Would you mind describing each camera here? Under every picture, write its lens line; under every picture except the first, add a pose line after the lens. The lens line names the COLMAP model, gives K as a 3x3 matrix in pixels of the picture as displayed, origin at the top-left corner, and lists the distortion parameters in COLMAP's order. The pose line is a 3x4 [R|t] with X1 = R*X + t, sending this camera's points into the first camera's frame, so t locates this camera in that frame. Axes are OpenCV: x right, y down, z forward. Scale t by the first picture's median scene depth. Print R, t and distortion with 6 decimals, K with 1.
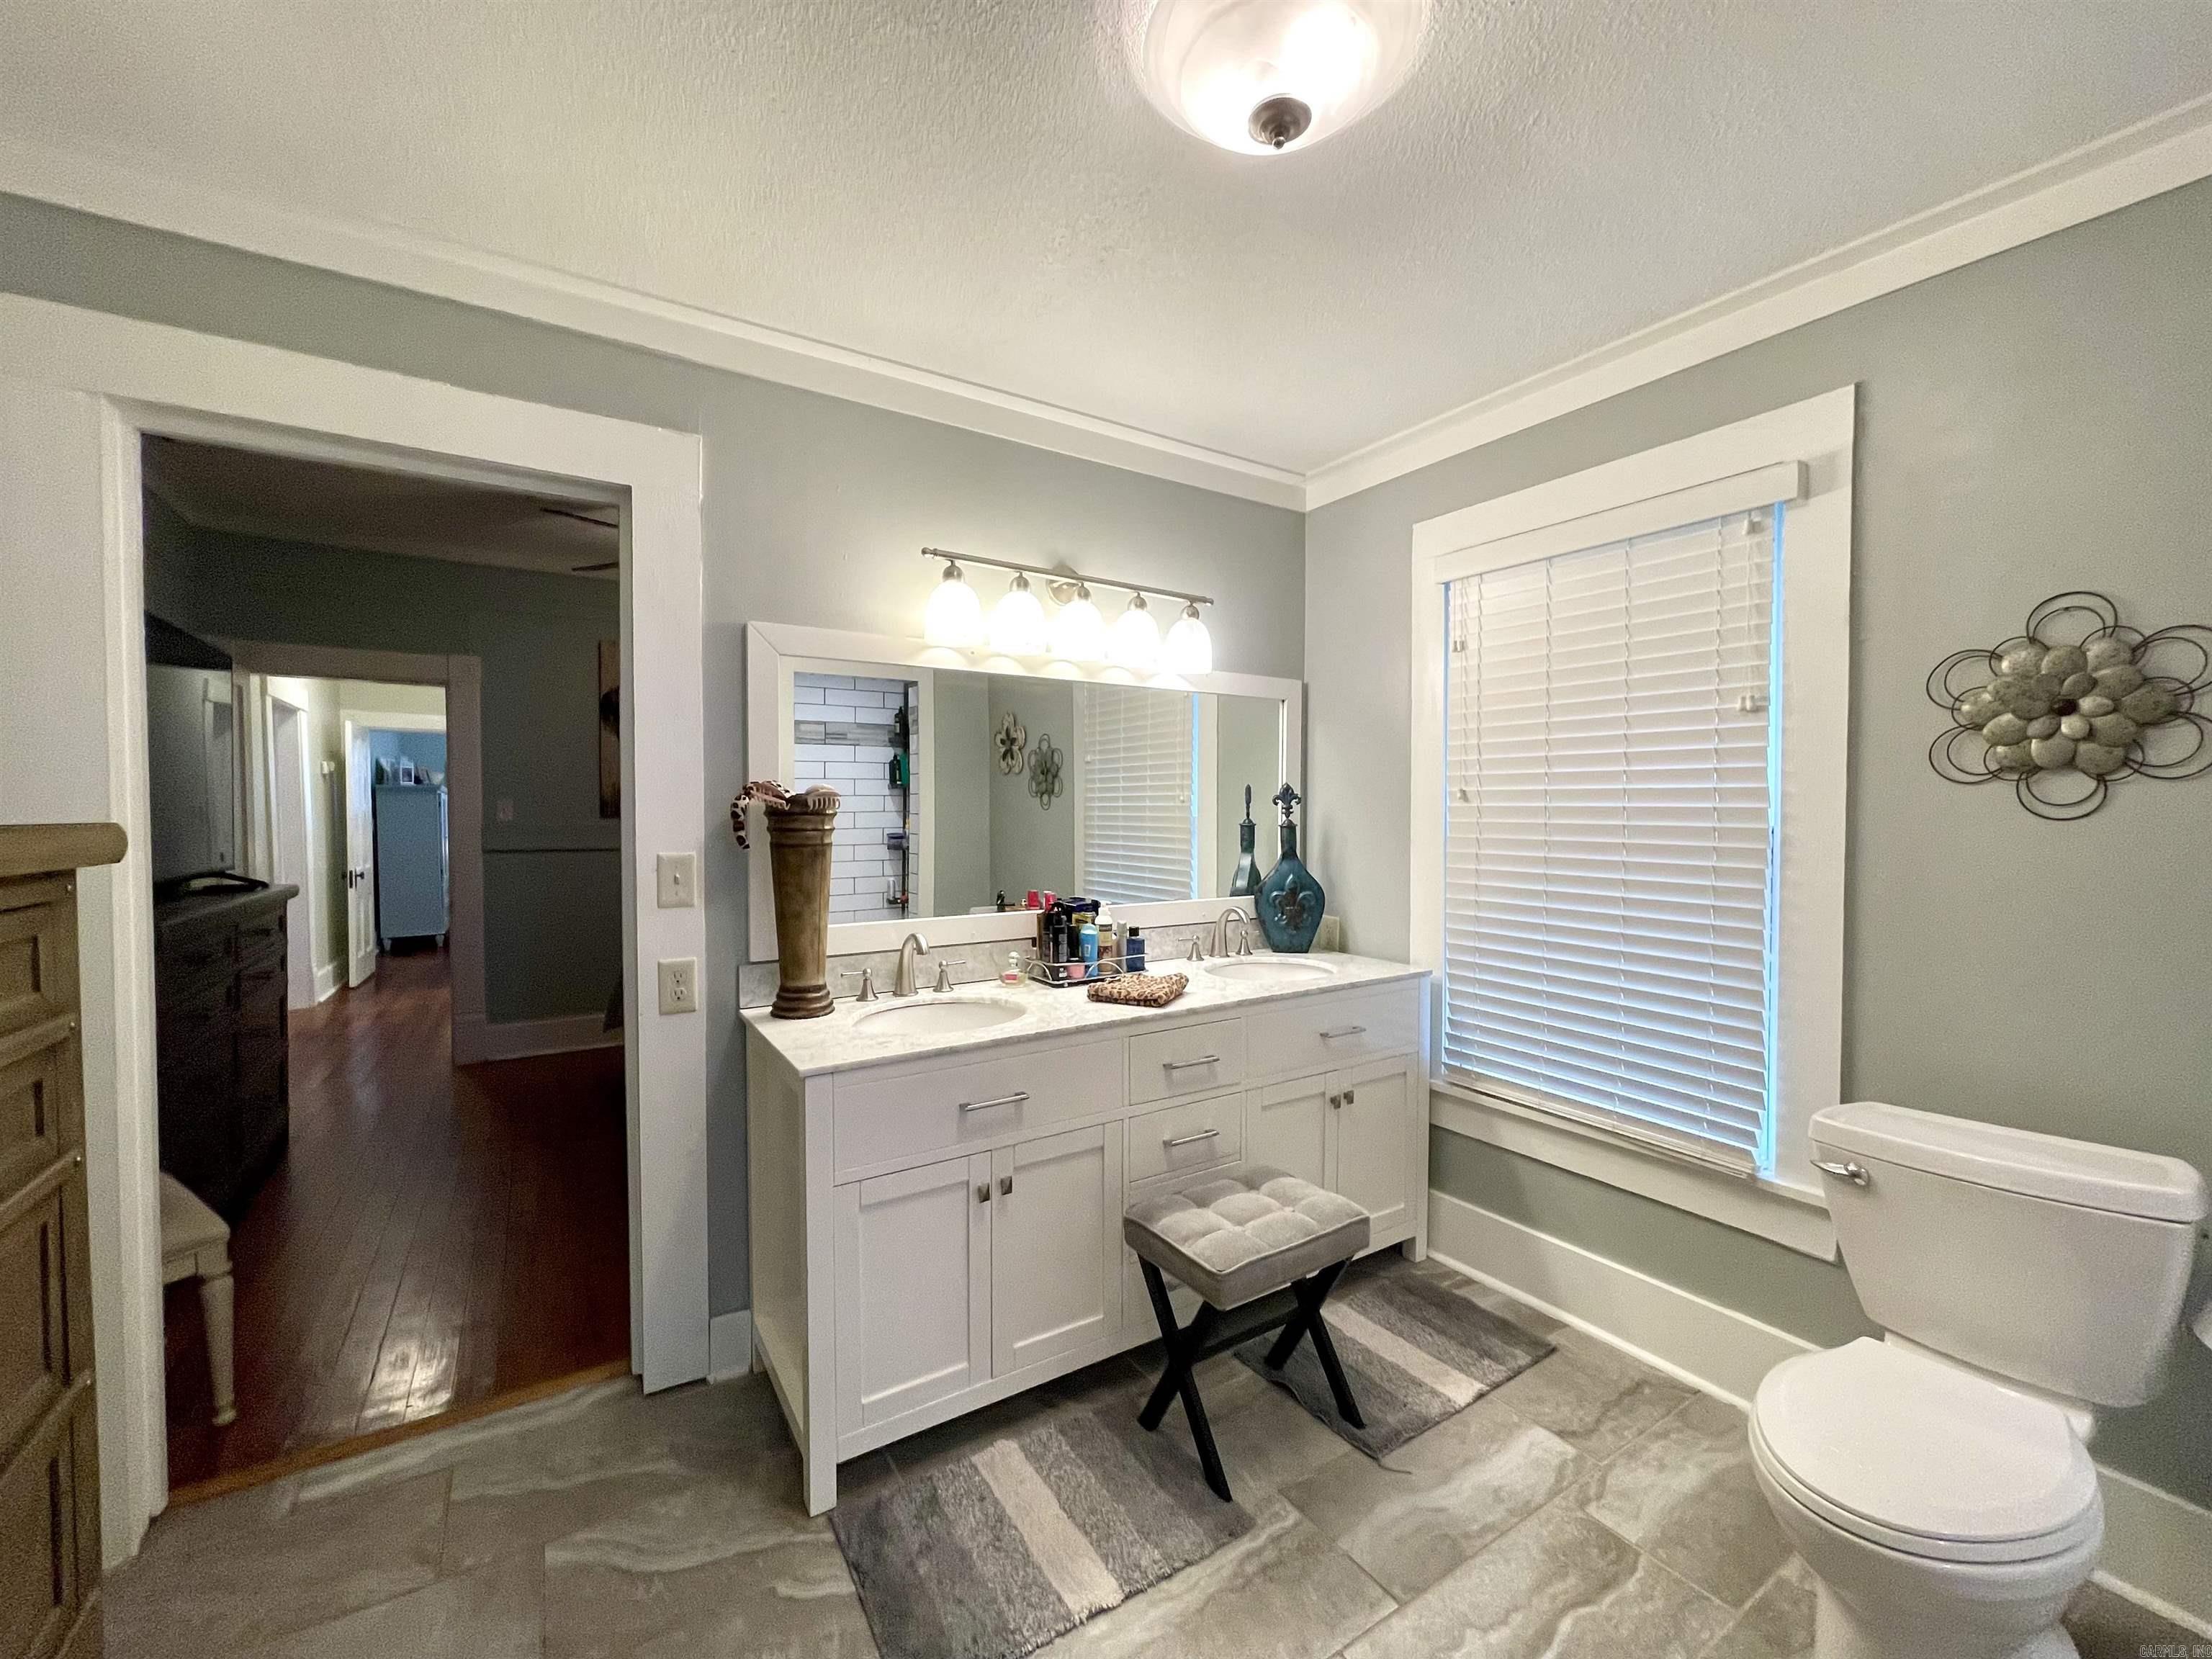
lens RADIAL K [[891.0, 0, 1095.4], [0, 891.0, 832.7], [0, 0, 1]] dist [-0.005172, -0.000432]
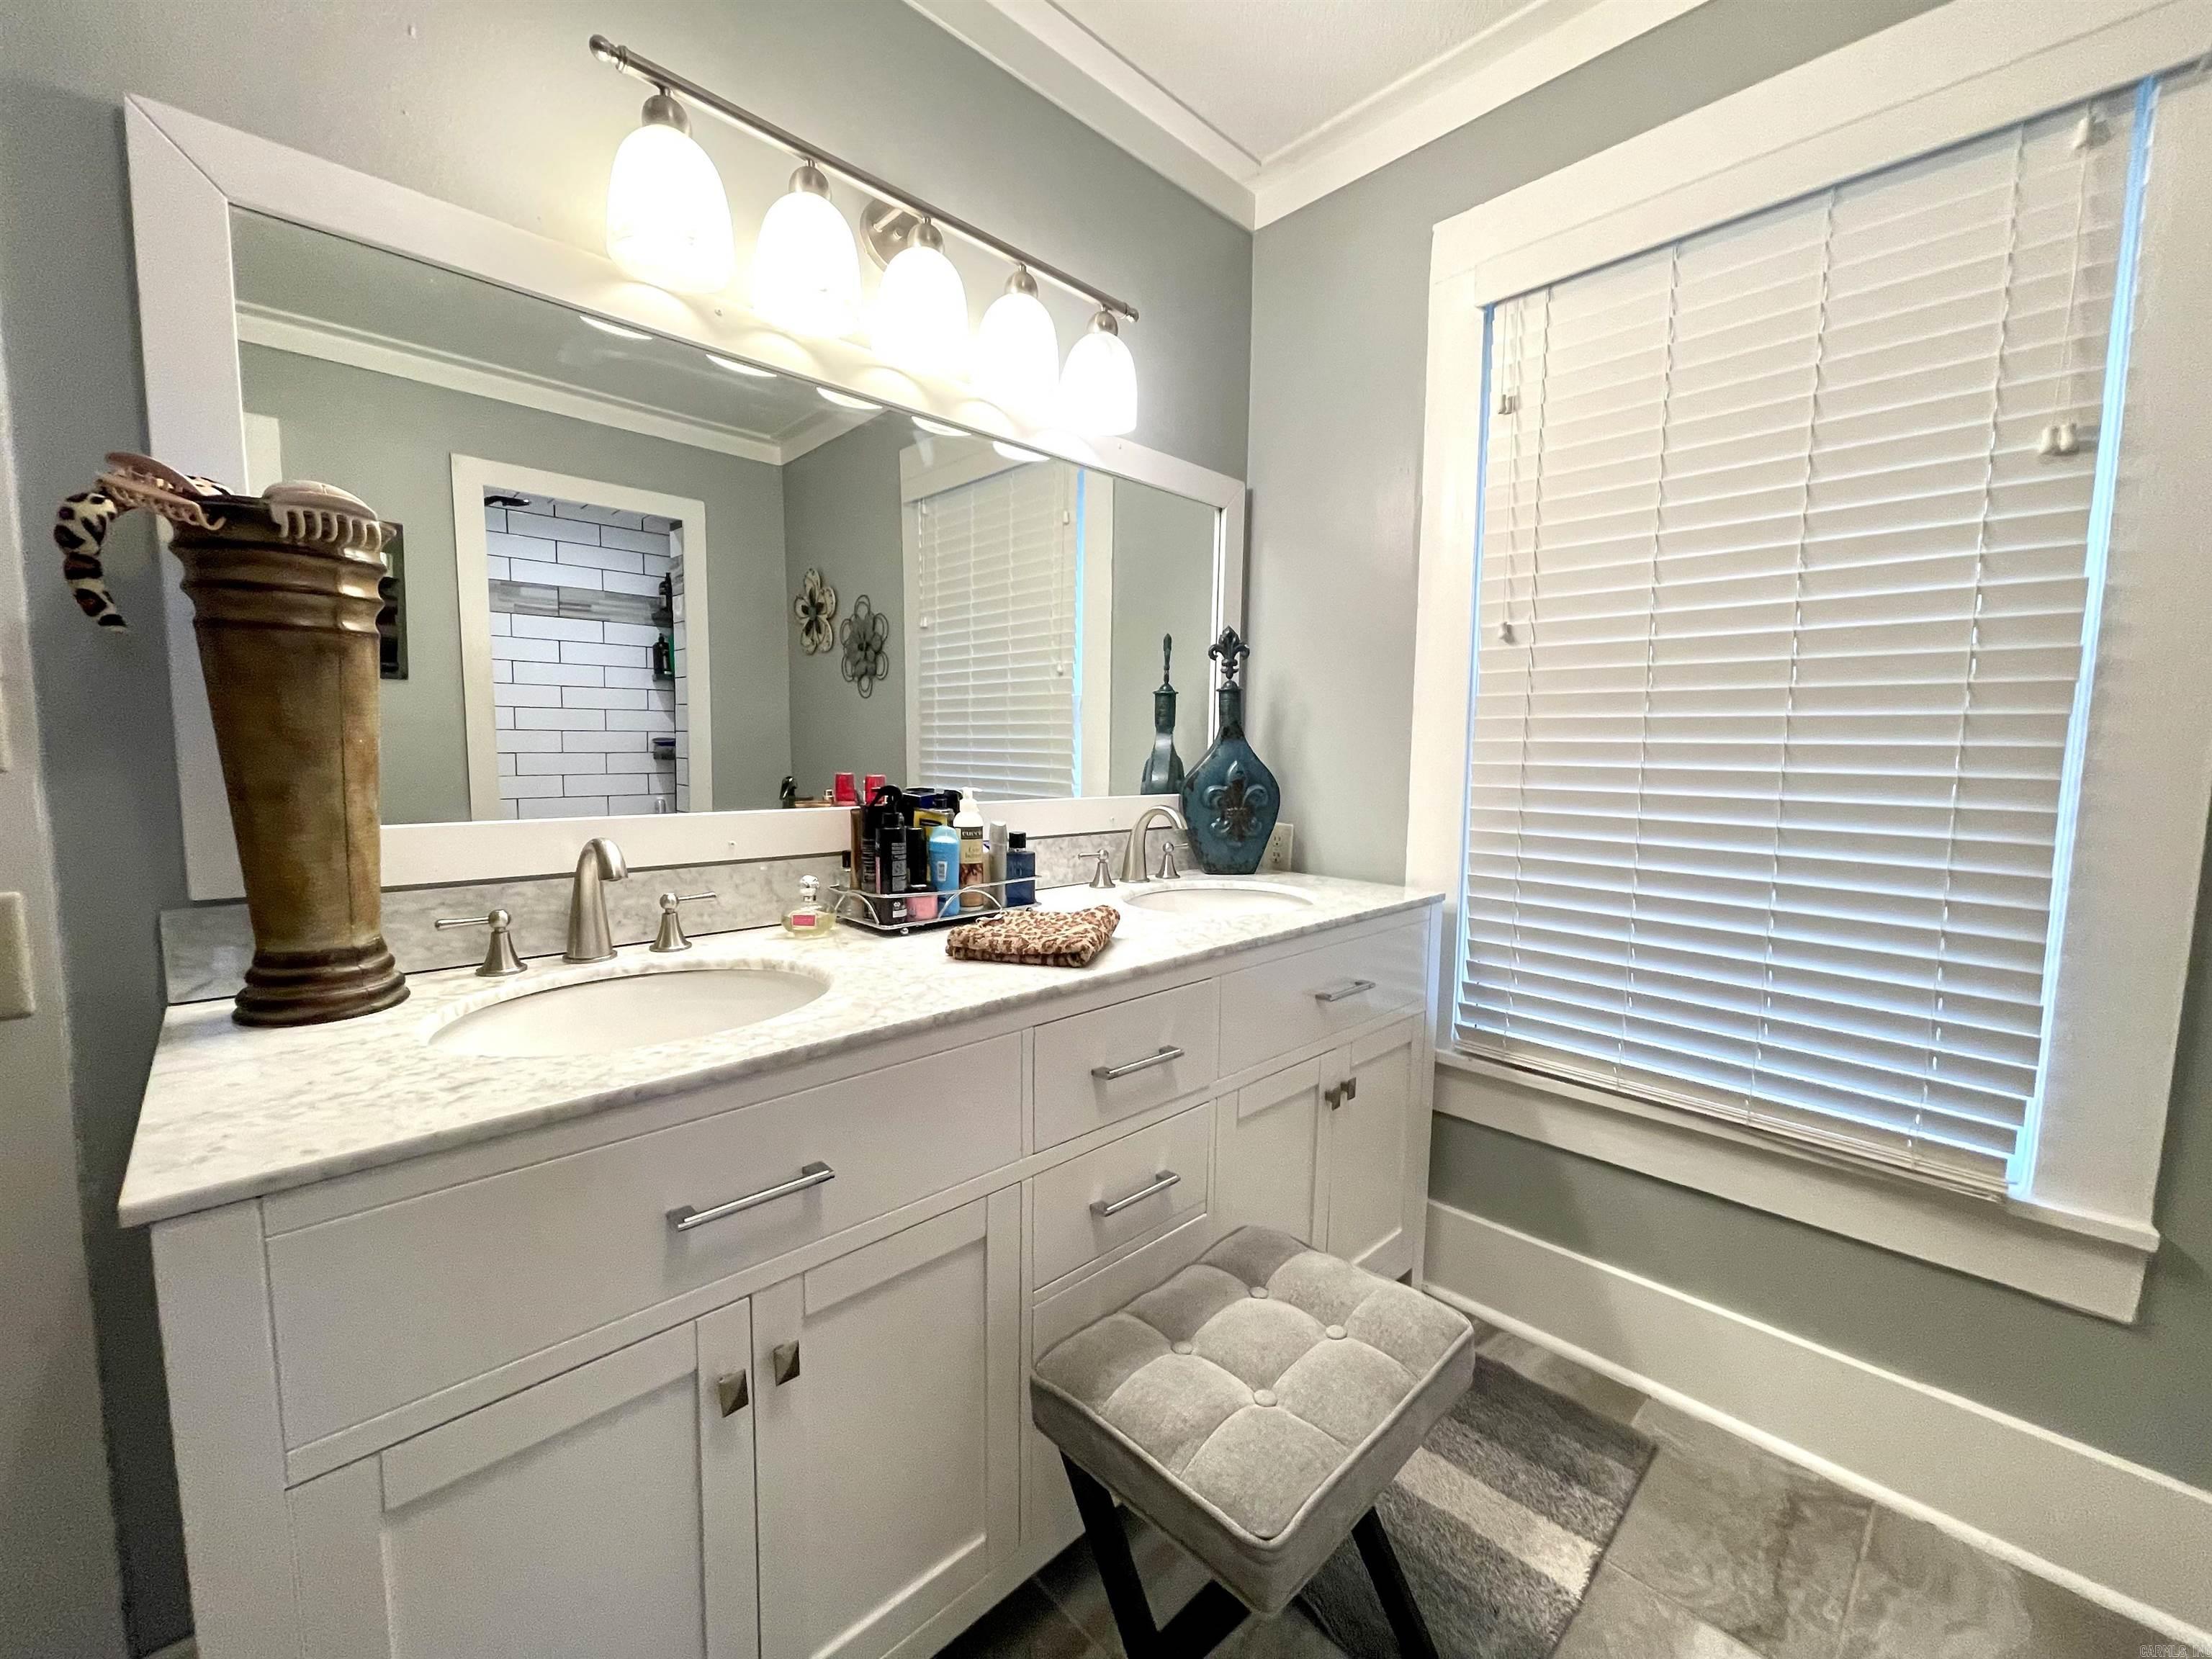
lens RADIAL K [[886.6, 0, 1093.2], [0, 886.6, 836.3], [0, 0, 1]] dist [0.000163, -0.000209]
pose [[0.981202, -0.007878, 0.192821, -0.023237], [-0.005872, 0.997485, 0.070638, 0.067925], [-0.192892, -0.070442, 0.978688, 0.414945]]
